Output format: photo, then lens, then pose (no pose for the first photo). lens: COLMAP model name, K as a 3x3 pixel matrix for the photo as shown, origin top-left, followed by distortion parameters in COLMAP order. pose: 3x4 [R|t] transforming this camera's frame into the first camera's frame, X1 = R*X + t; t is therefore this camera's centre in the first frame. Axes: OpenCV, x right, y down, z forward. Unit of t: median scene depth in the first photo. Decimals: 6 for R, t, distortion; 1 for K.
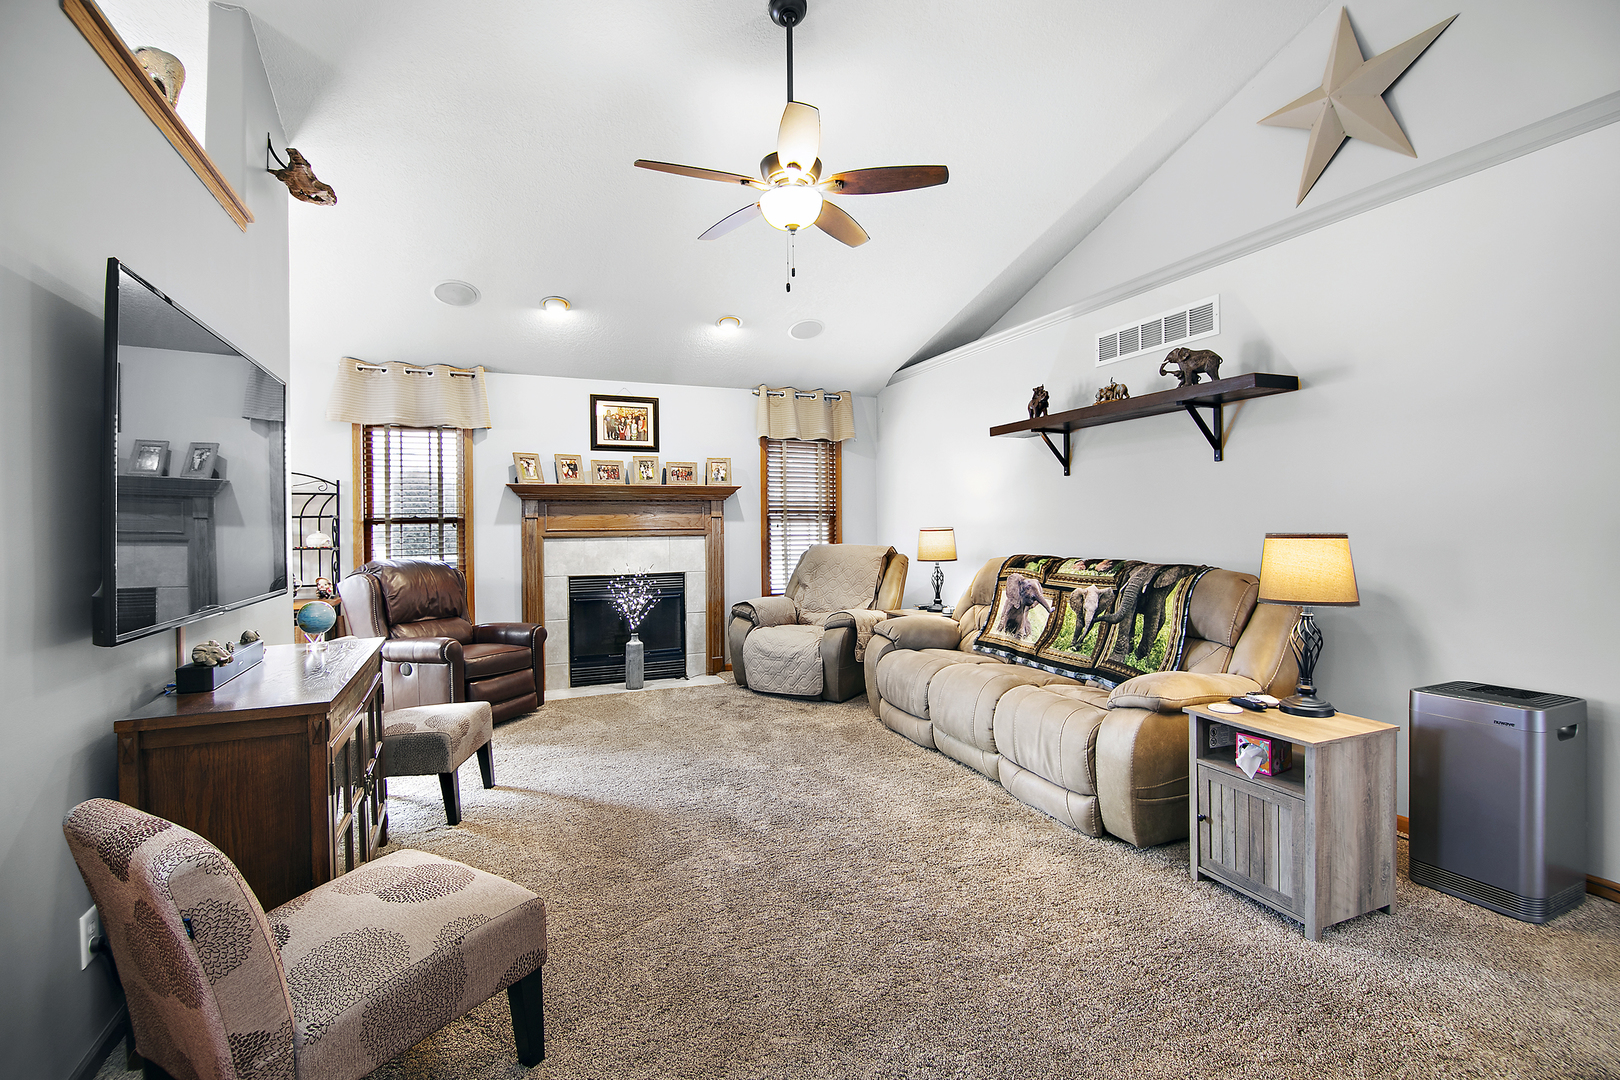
lens RADIAL K [[719.3, 0, 812.2], [0, 719.3, 531.4], [0, 0, 1]] dist [-0.002417, -0.003932]
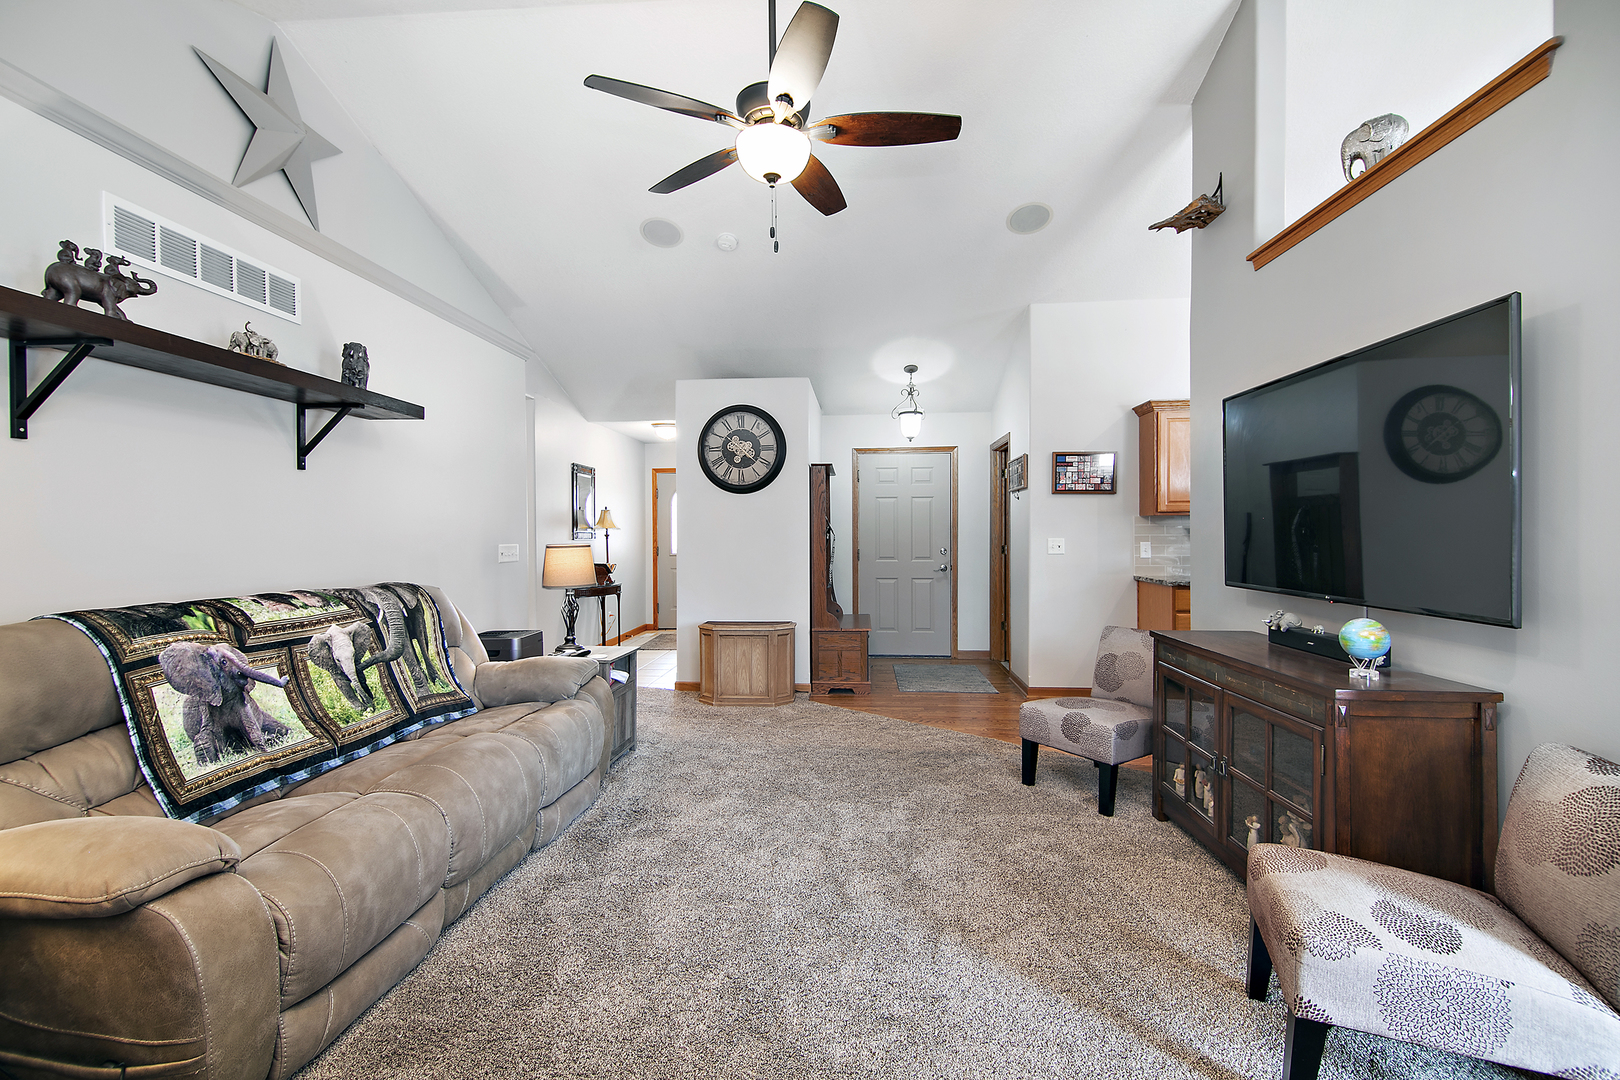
lens RADIAL K [[719.3, 0, 810.7], [0, 719.3, 535.0], [0, 0, 1]] dist [-0.002417, -0.003932]
pose [[-0.889444, 0.012248, 0.456880, -0.359748], [0.016185, 0.999858, 0.004704, -0.010521], [-0.456757, 0.011579, -0.889516, 1.410195]]
